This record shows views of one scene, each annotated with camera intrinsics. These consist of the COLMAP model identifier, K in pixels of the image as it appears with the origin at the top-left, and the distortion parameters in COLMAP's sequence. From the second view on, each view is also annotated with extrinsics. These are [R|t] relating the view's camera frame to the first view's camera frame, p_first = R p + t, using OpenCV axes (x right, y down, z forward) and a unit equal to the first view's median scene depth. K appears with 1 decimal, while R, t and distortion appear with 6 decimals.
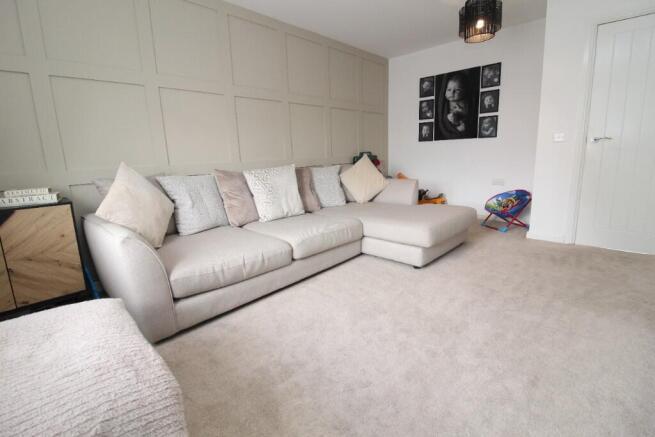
lens RADIAL K [[302.5, 0, 326.7], [0, 302.5, 211.3], [0, 0, 1]] dist [-0.000110, -0.012041]
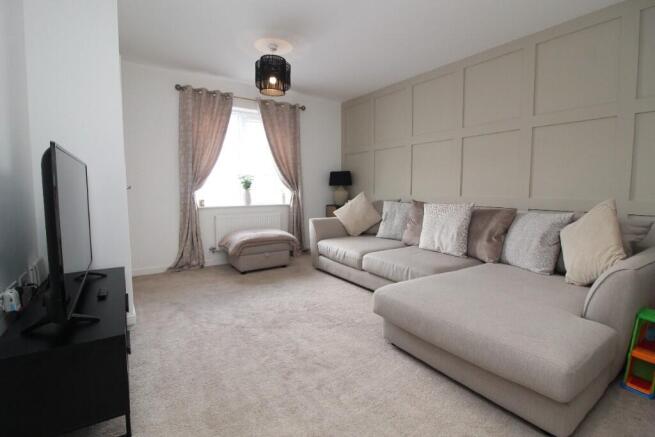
lens RADIAL K [[302.5, 0, 326.7], [0, 302.5, 211.3], [0, 0, 1]] dist [-0.000110, -0.012041]
pose [[-0.200182, 0.114619, -0.973031, 1.415473], [-0.176278, 0.972713, 0.150847, -0.309574], [0.963770, 0.201721, -0.174515, 1.207000]]
